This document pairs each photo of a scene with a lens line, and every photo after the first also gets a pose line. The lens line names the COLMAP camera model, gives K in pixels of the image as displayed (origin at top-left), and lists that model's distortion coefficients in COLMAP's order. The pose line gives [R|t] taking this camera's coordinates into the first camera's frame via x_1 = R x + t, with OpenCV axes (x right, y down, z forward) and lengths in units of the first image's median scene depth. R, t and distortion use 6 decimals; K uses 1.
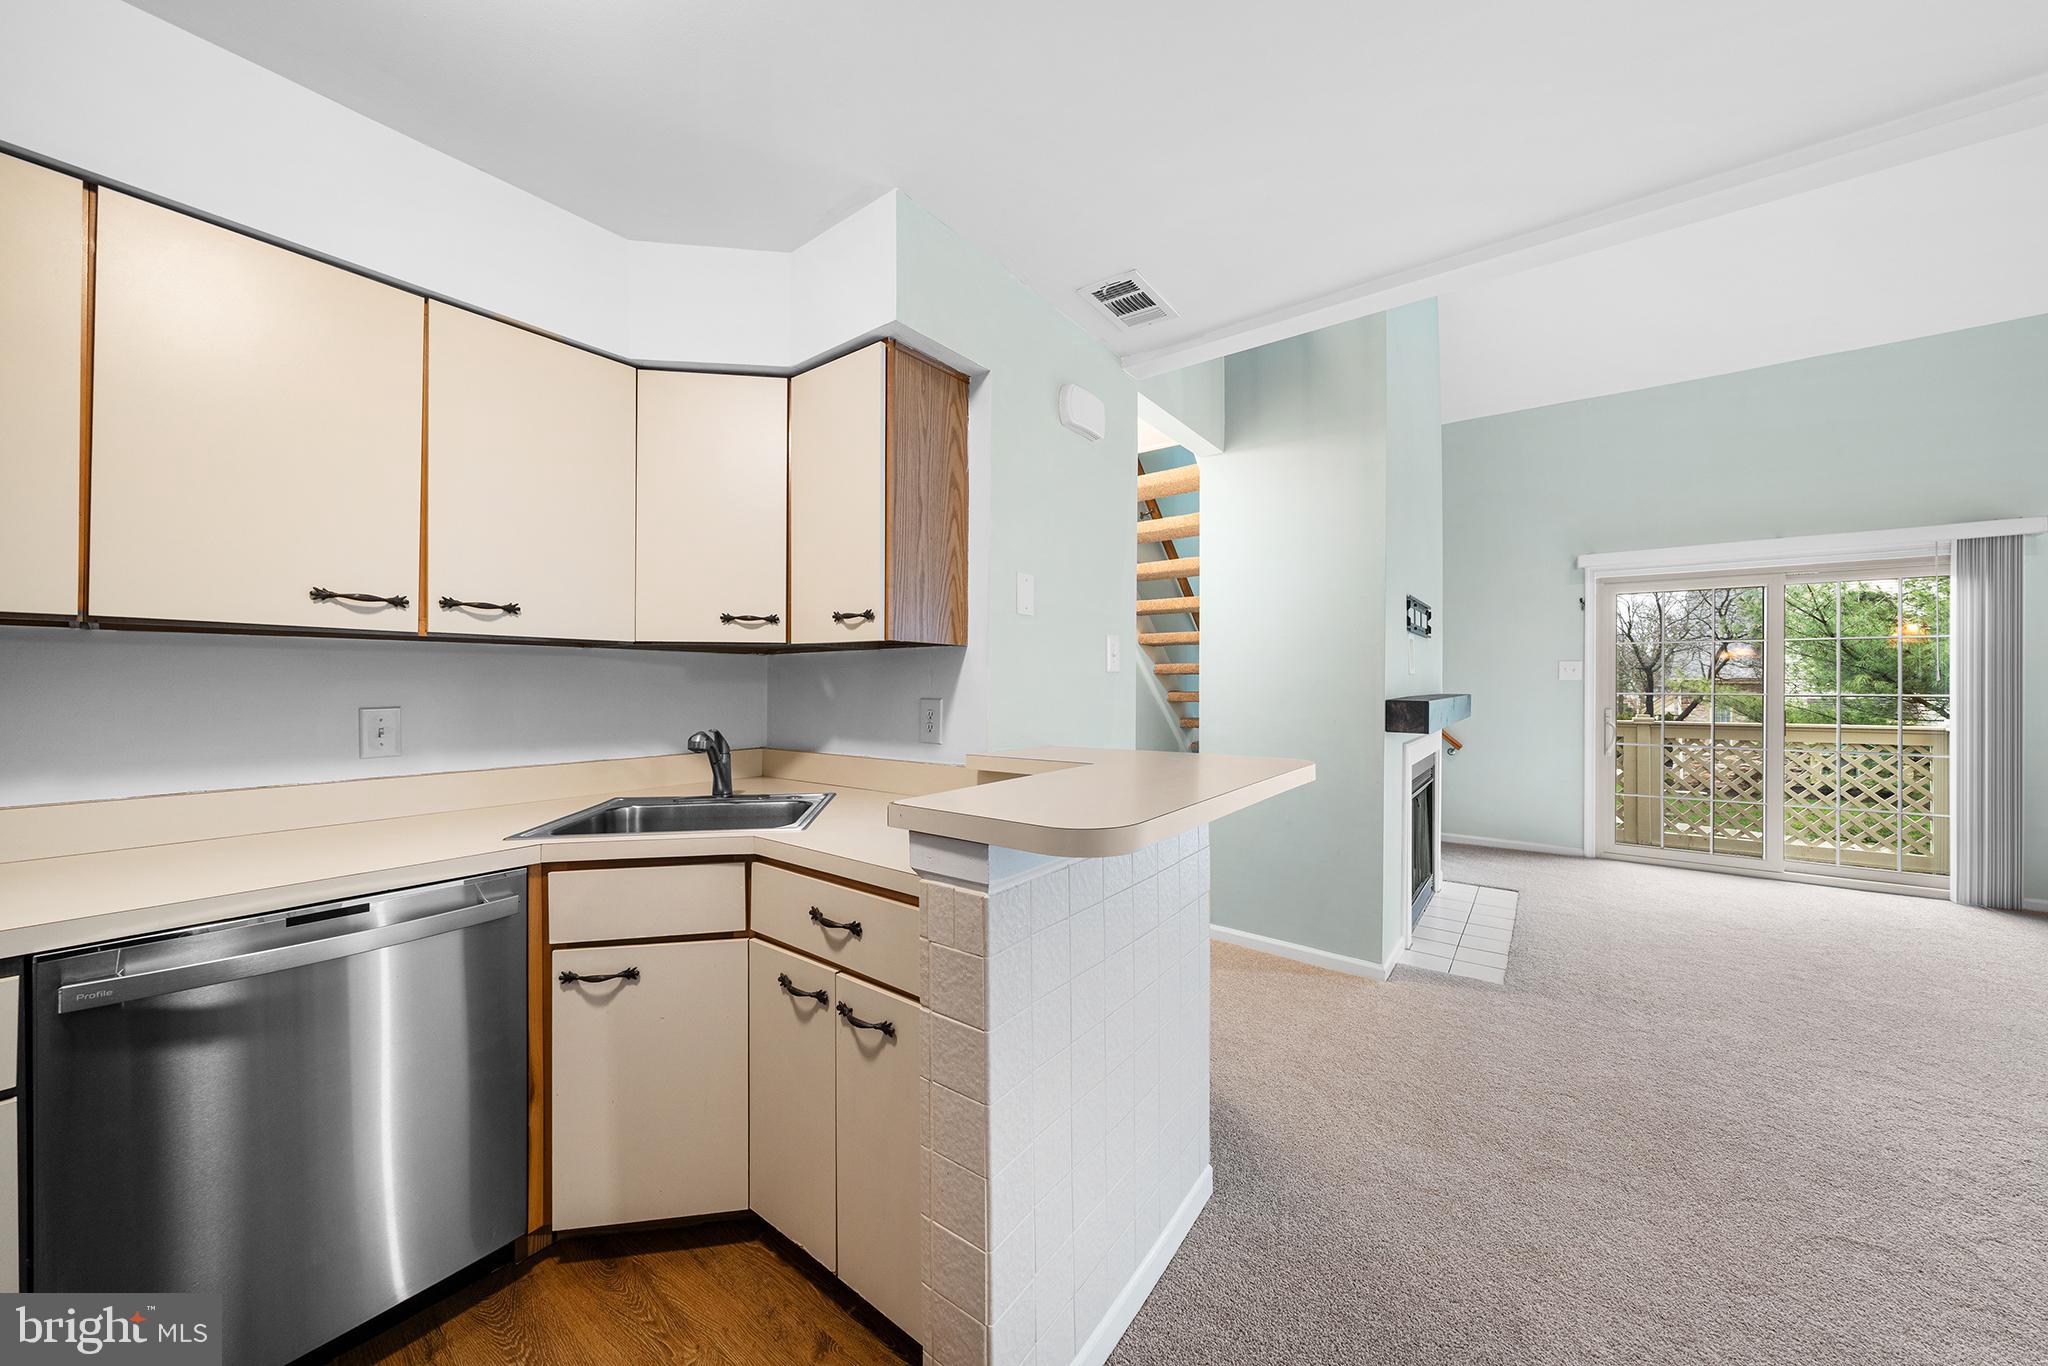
lens RADIAL K [[705.5, 0, 1024.0], [0, 705.5, 683.0], [0, 0, 1]] dist [-0.004434, -0.000048]
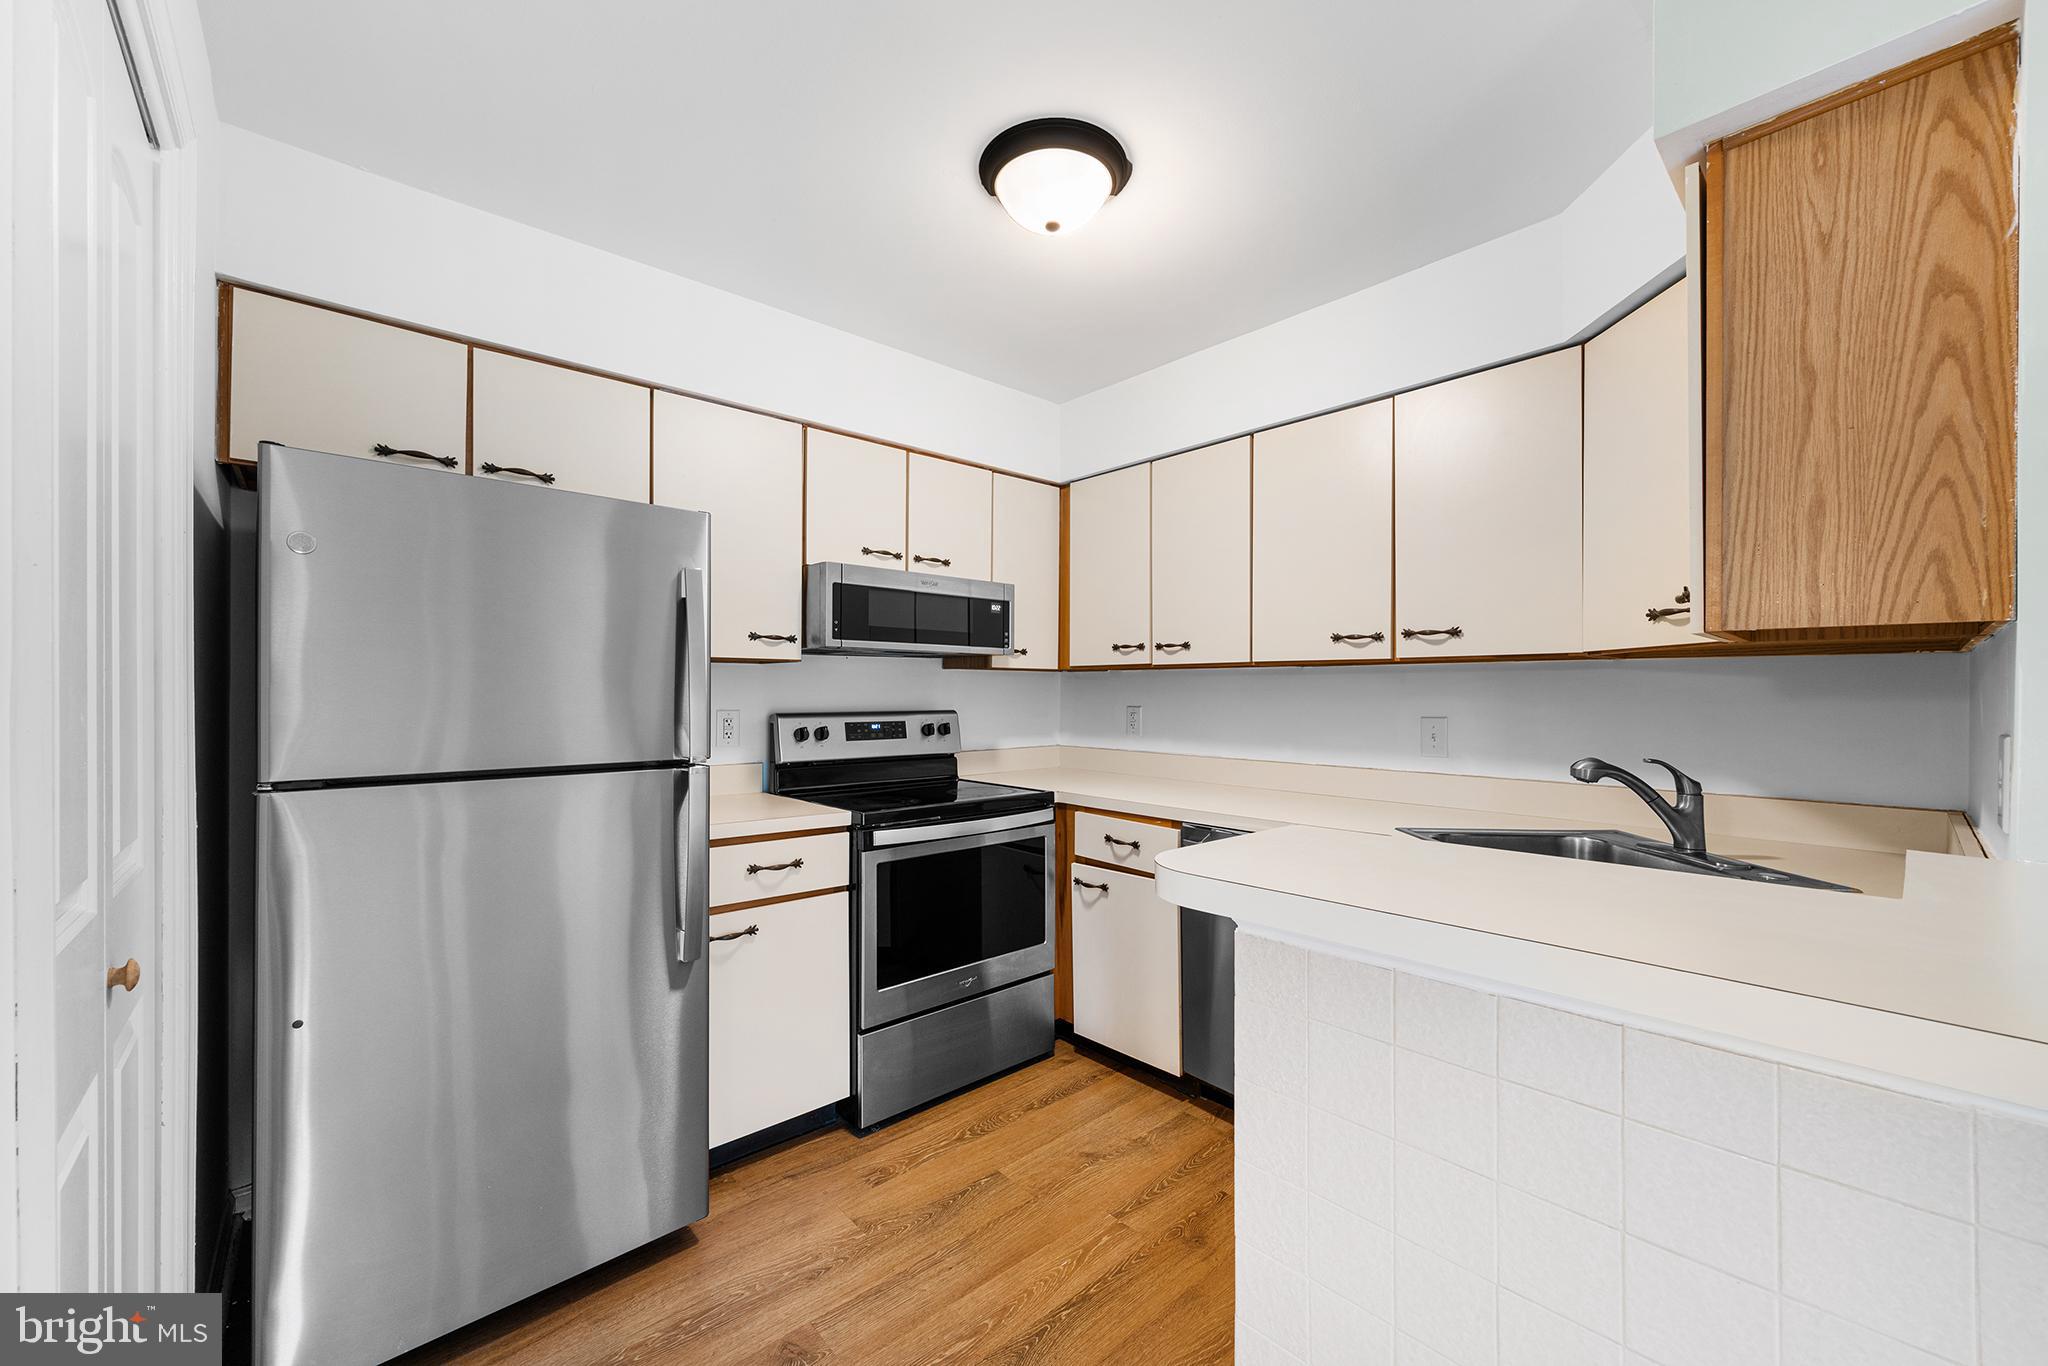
lens RADIAL K [[788.7, 0, 1025.0], [0, 788.7, 692.6], [0, 0, 1]] dist [-0.001228, -0.000368]
pose [[-0.187147, -0.003118, -0.982327, 0.530210], [-0.002581, 0.999993, -0.002683, -0.003179], [0.982329, 0.002034, -0.187154, 0.473413]]
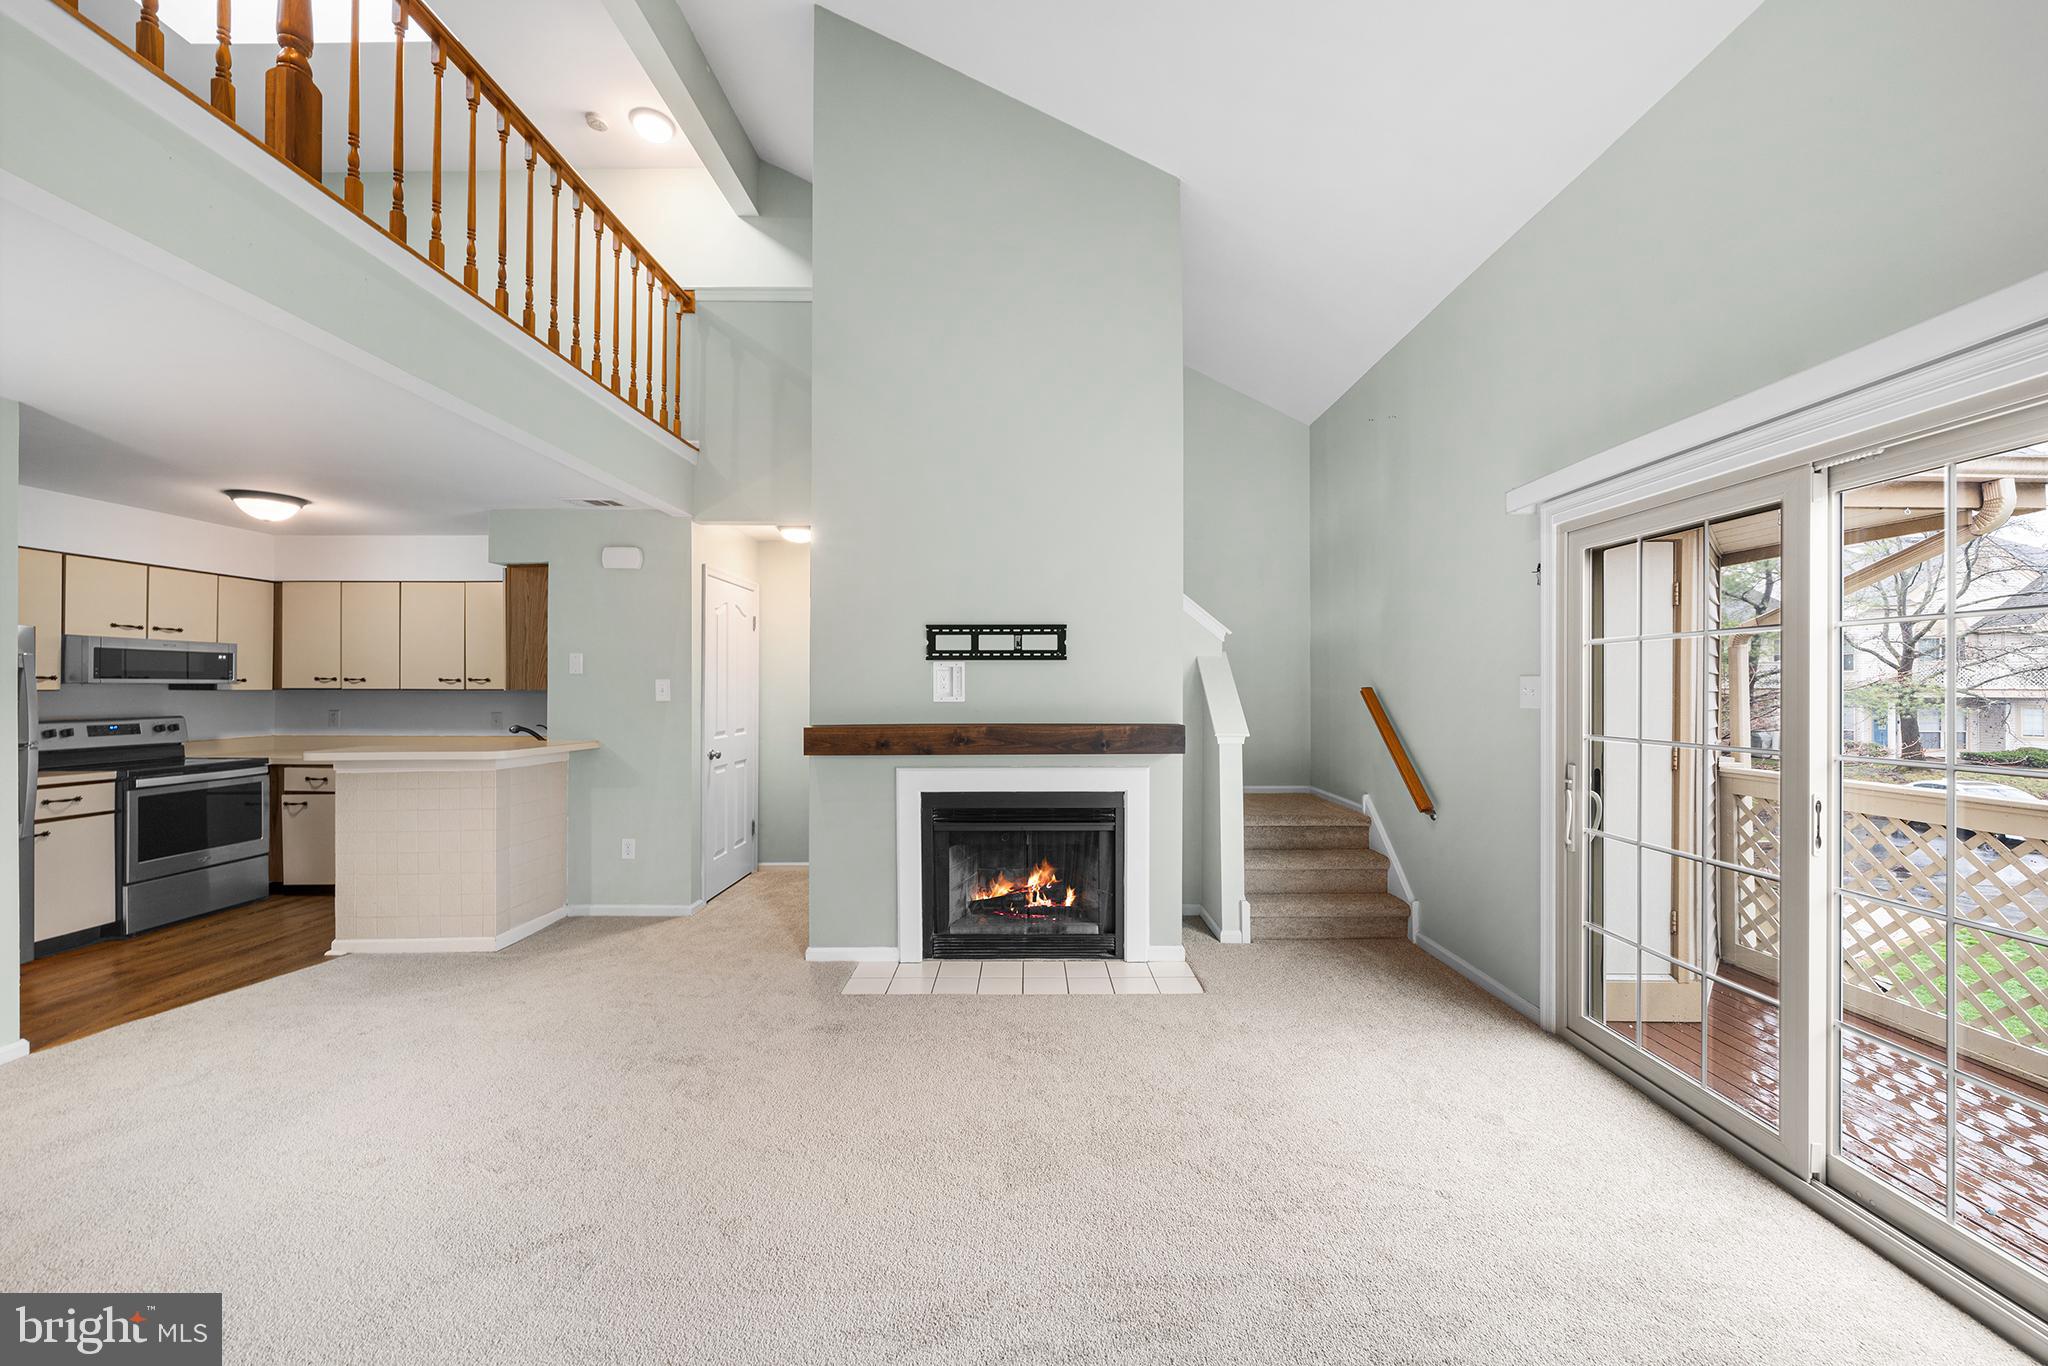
lens RADIAL K [[743.6, 0, 1024.4], [0, 743.6, 684.4], [0, 0, 1]] dist [-0.001520, -0.000151]
pose [[0.597360, -0.005580, -0.801954, 2.560590], [0.002091, 0.999983, -0.005401, -0.055289], [0.801971, 0.001549, 0.597361, 0.792962]]
